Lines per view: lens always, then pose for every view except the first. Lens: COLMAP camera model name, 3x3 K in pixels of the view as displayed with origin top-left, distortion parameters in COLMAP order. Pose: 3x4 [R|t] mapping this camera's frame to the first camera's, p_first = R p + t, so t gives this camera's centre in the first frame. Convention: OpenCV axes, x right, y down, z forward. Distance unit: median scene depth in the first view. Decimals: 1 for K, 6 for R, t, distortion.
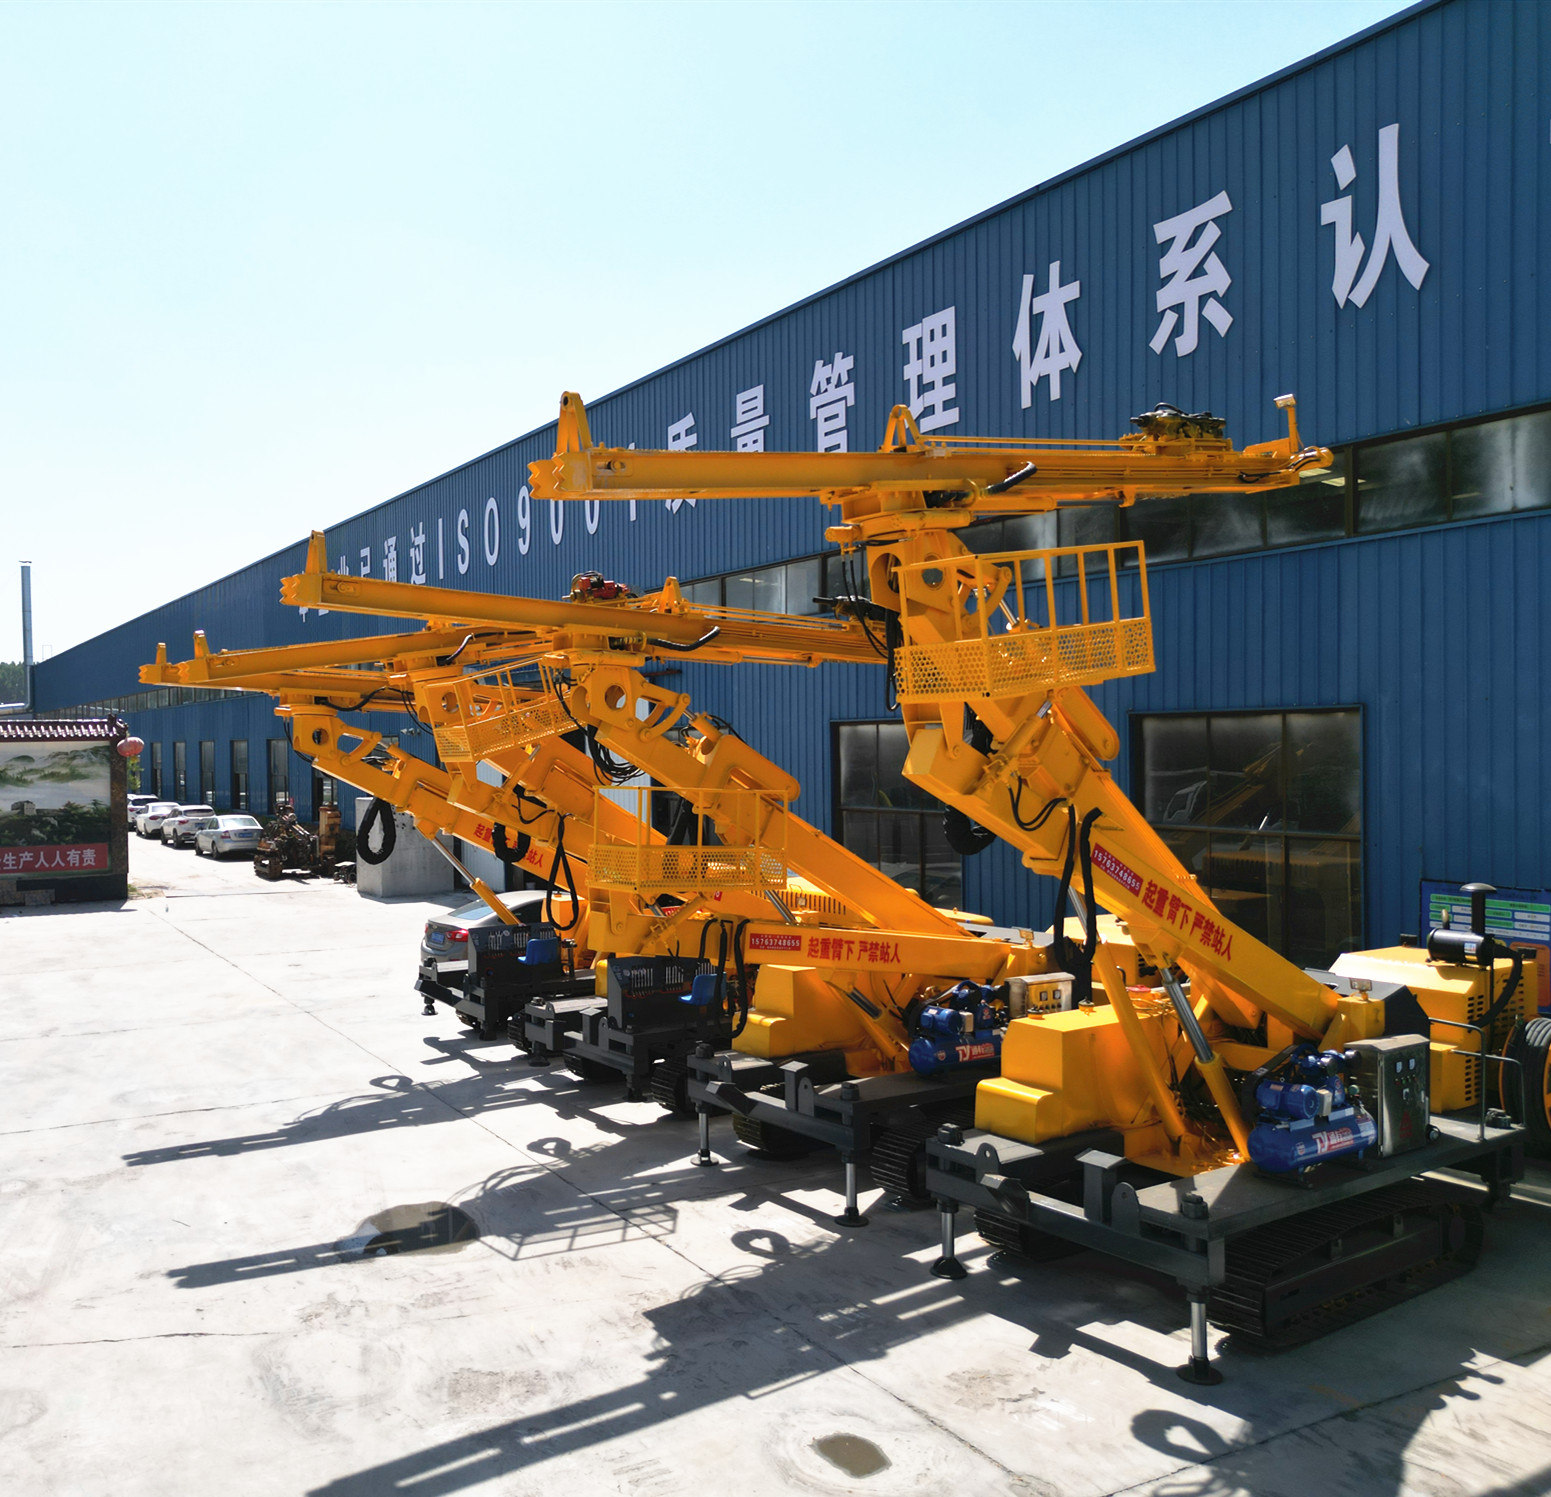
lens RADIAL K [[1372.4, 0, 591.8], [0, 1372.4, 759.3], [0, 0, 1]] dist [0.019434, -0.020186]
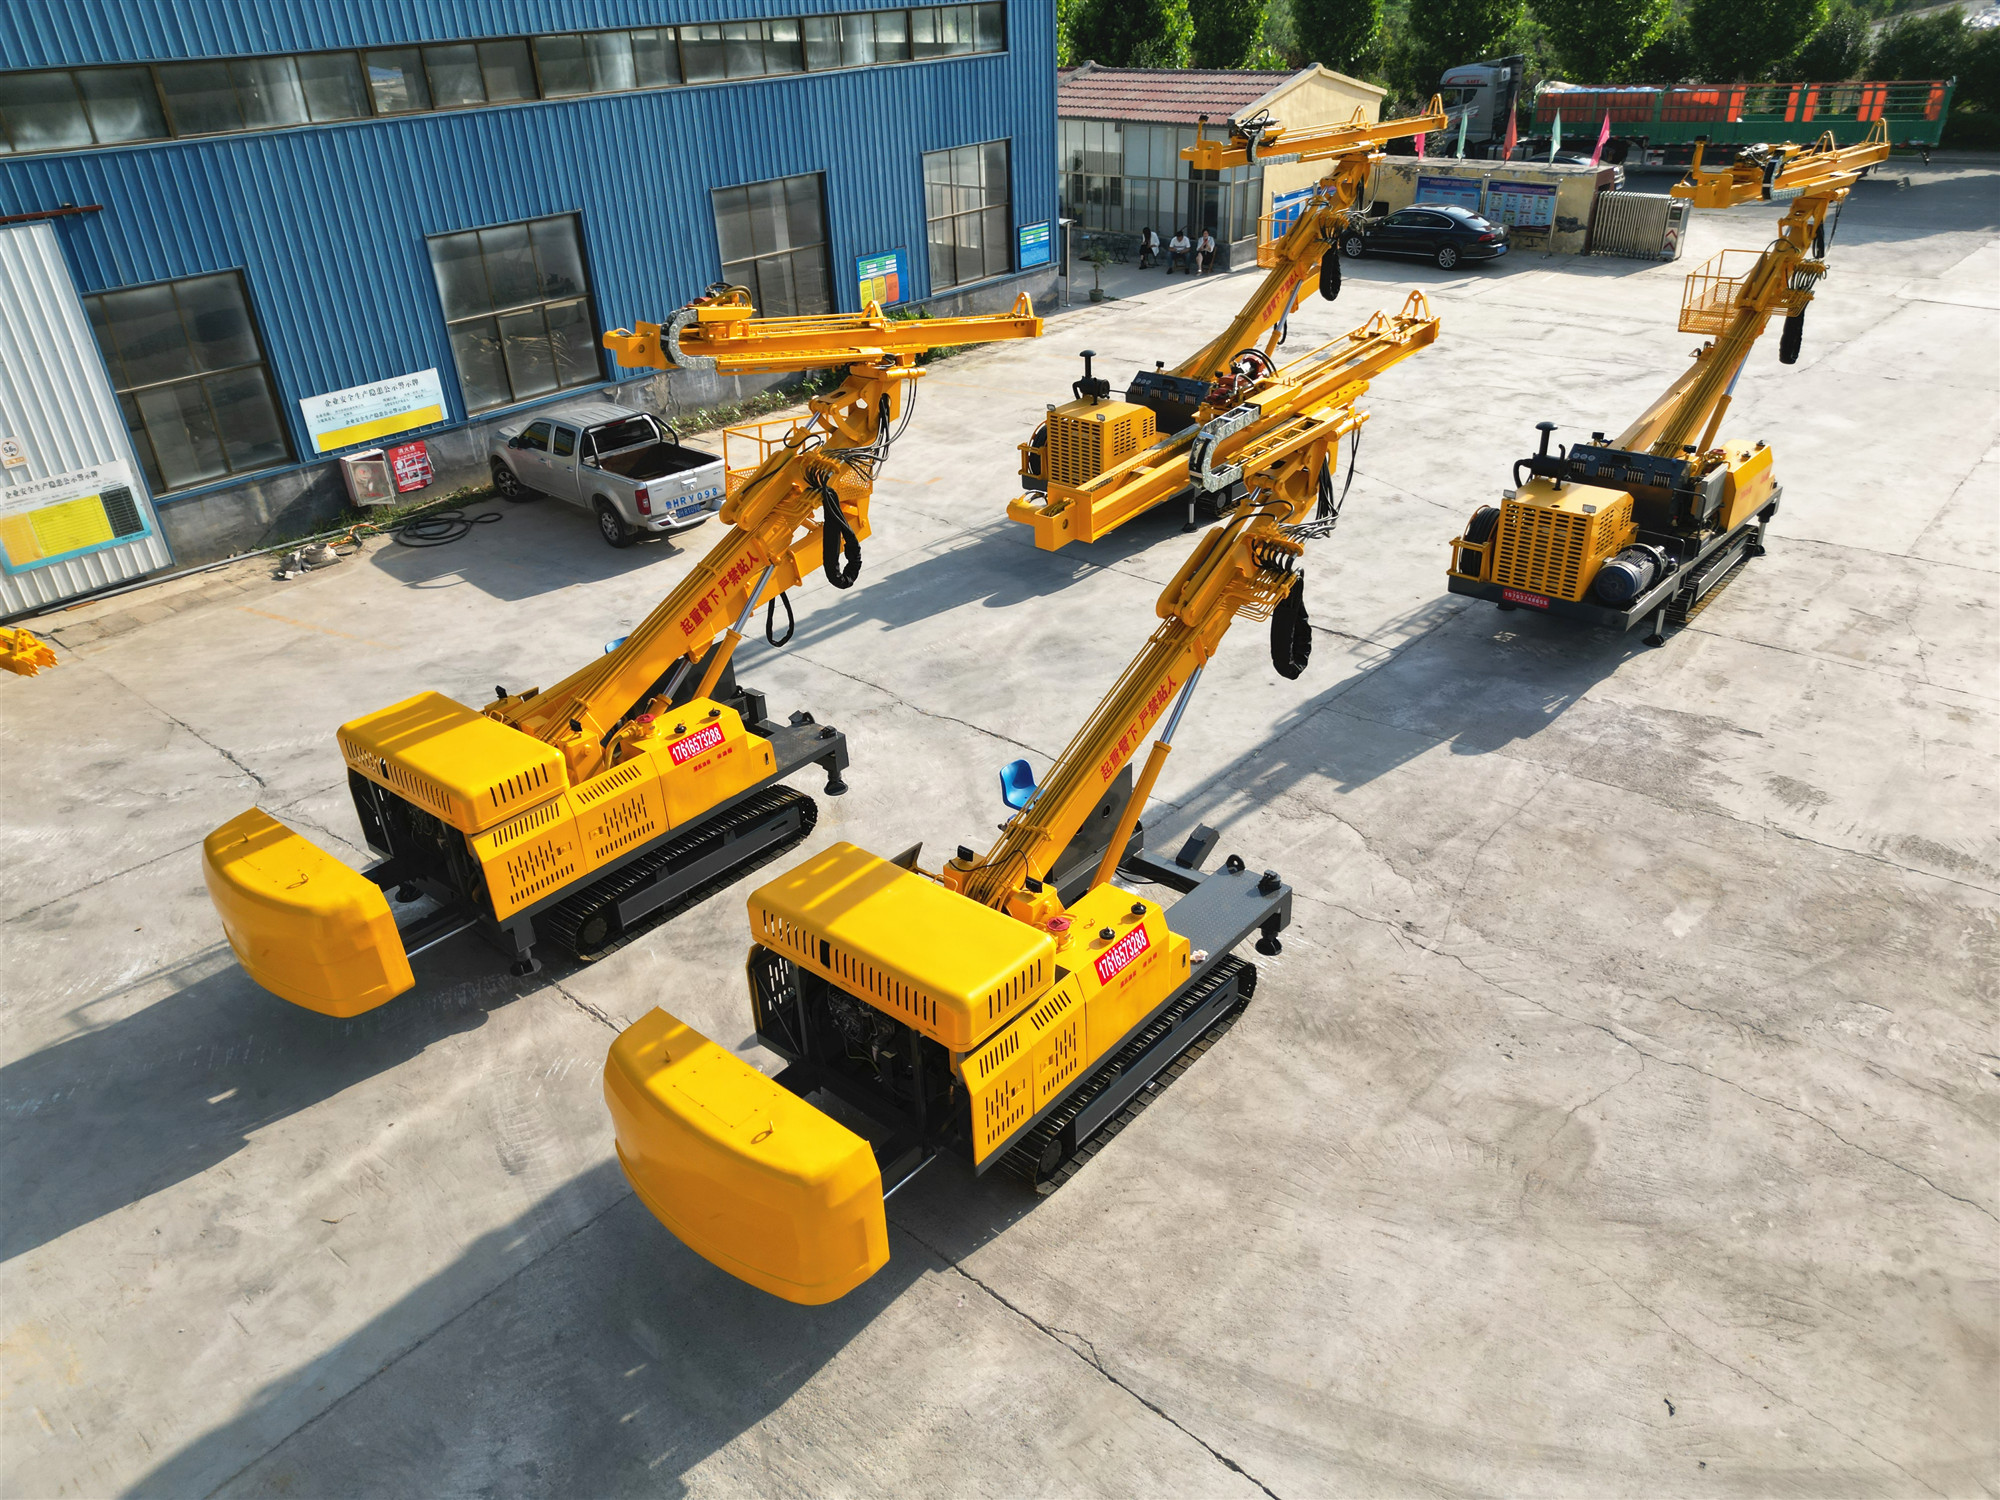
lens RADIAL K [[1404.2, 0, 1008.9], [0, 1404.2, 742.0], [0, 0, 1]] dist [0.070410, -0.068241]
pose [[-0.371902, -0.426054, 0.824722, -1.001615], [0.054038, 0.877005, 0.477432, -0.178918], [-0.926698, 0.222125, -0.303137, 1.010855]]
